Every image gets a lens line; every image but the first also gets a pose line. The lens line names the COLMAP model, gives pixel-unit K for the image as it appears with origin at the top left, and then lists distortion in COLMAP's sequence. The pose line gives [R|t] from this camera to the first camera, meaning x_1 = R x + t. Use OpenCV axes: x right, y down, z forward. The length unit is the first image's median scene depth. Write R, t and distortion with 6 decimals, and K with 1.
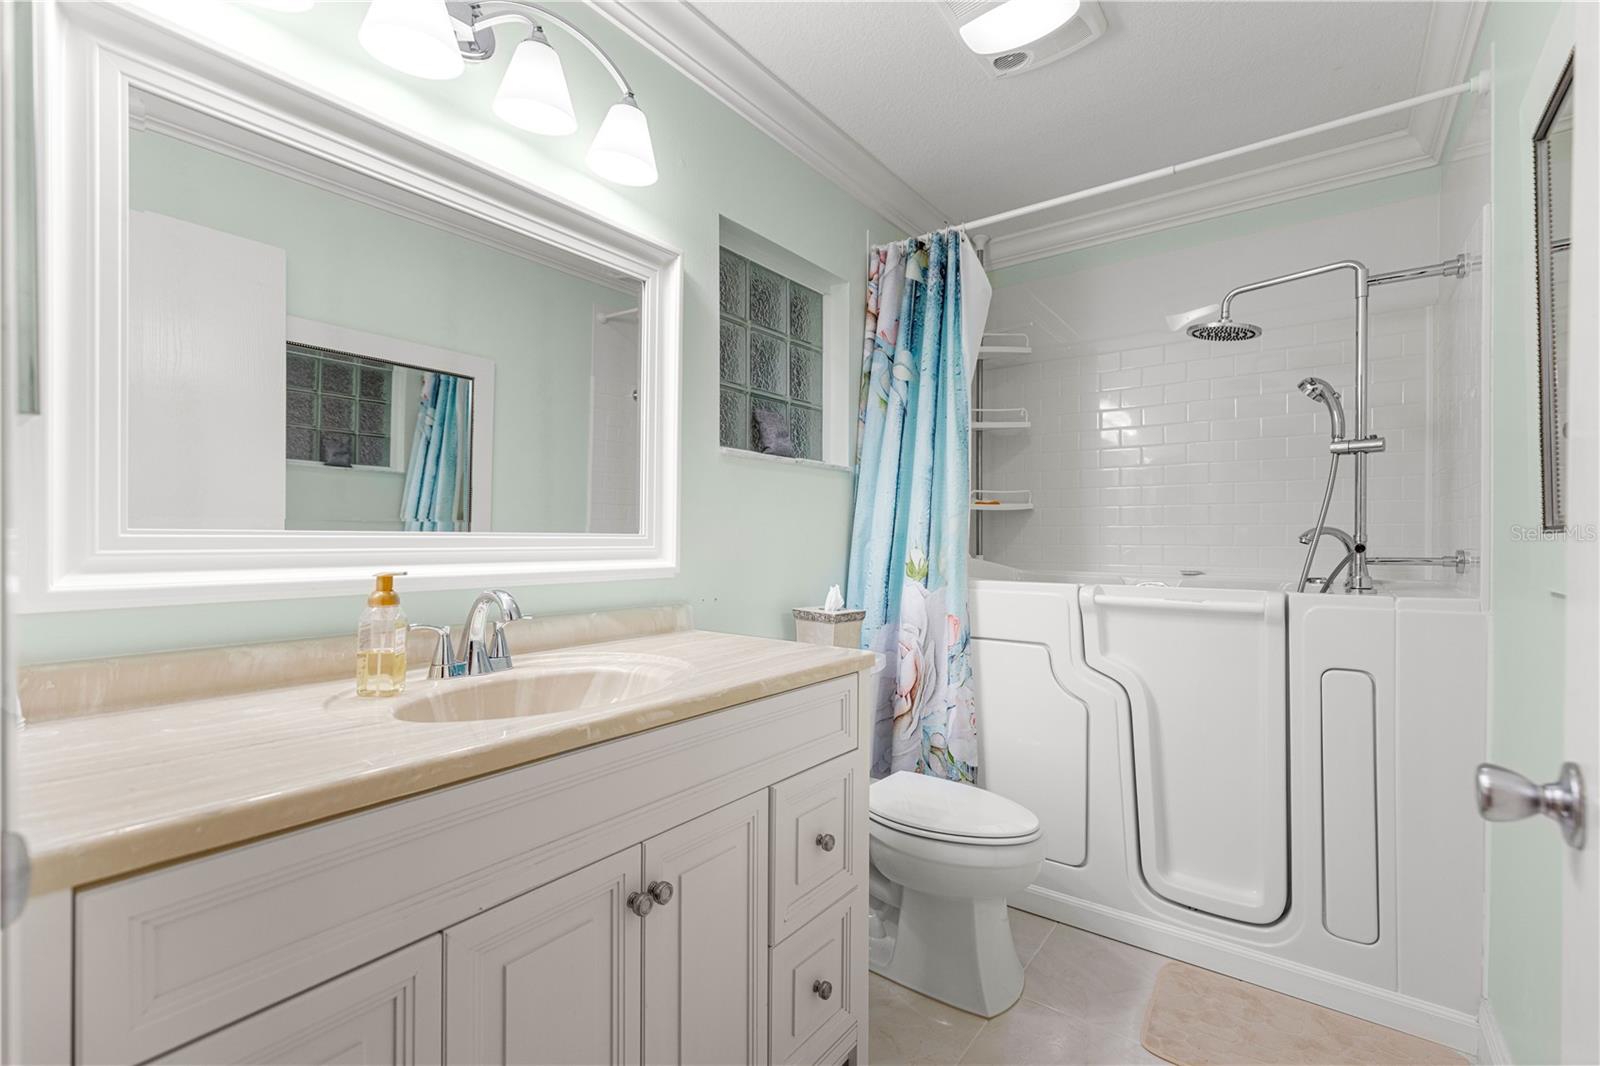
lens RADIAL K [[720.4, 0, 800.7], [0, 720.4, 534.5], [0, 0, 1]] dist [0.008640, -0.001790]
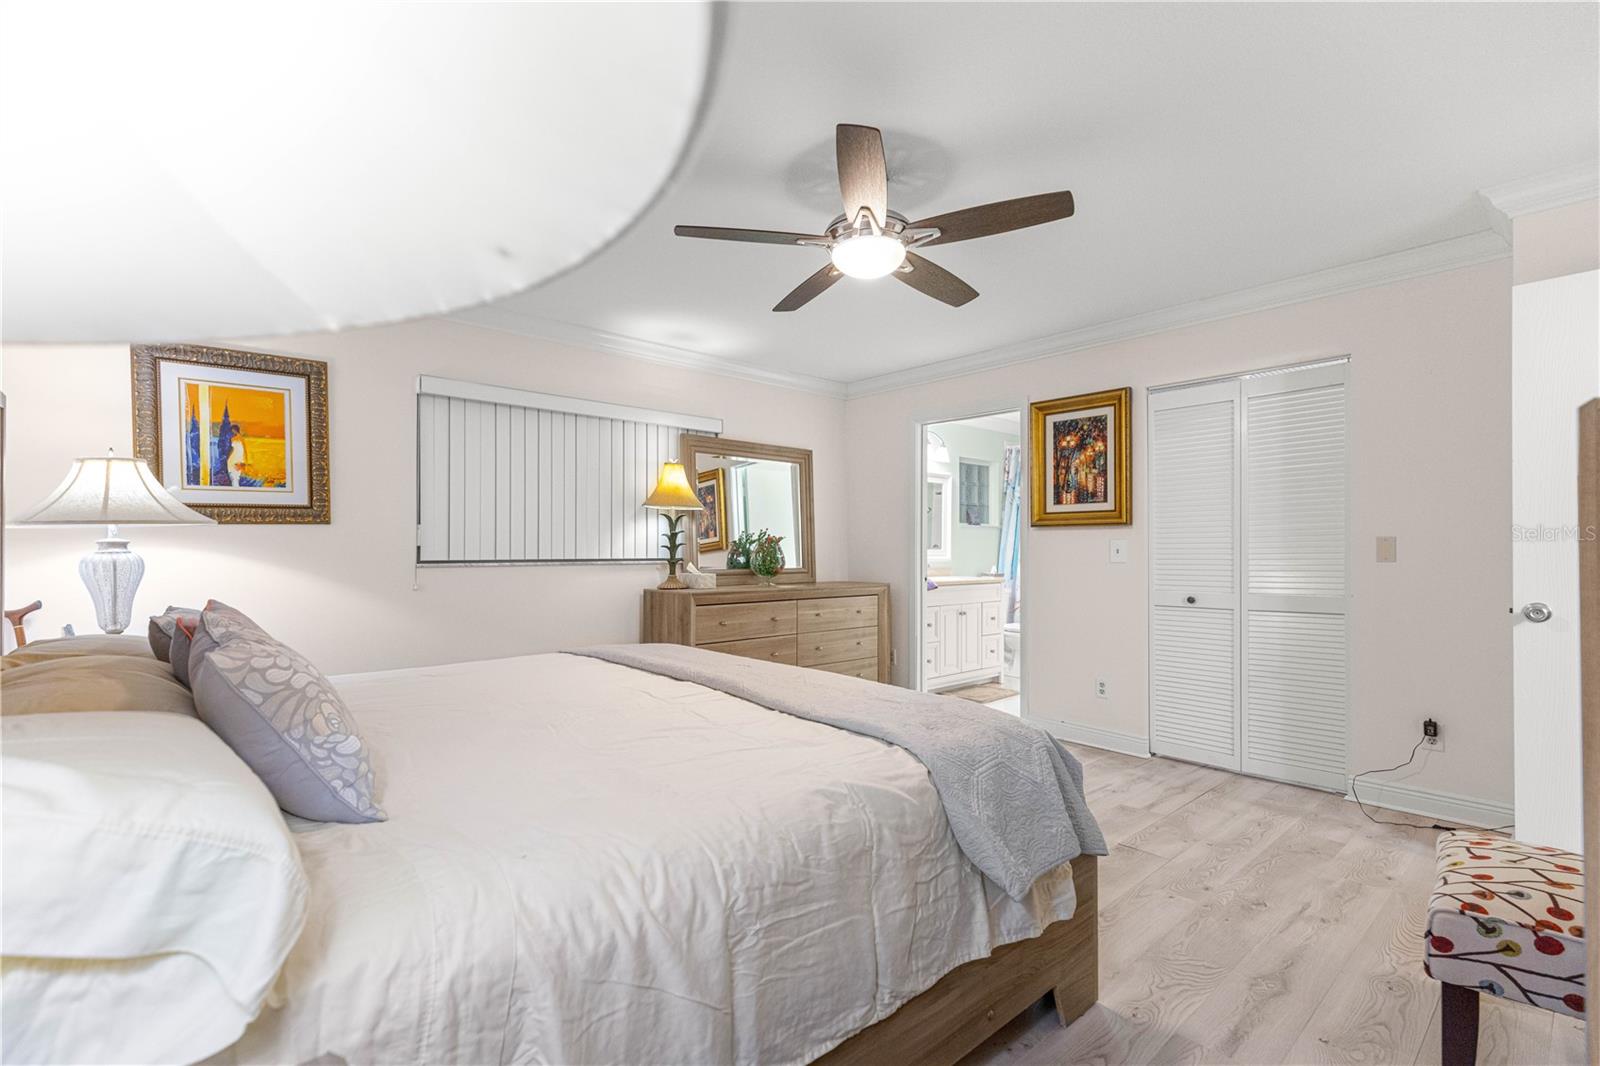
lens RADIAL K [[720.4, 0, 796.1], [0, 720.4, 543.9], [0, 0, 1]] dist [0.008640, -0.001790]
pose [[0.978439, -0.000814, -0.206535, -0.136904], [0.001828, 0.999987, 0.004716, -0.036387], [0.206528, -0.004992, 0.978428, -2.092672]]
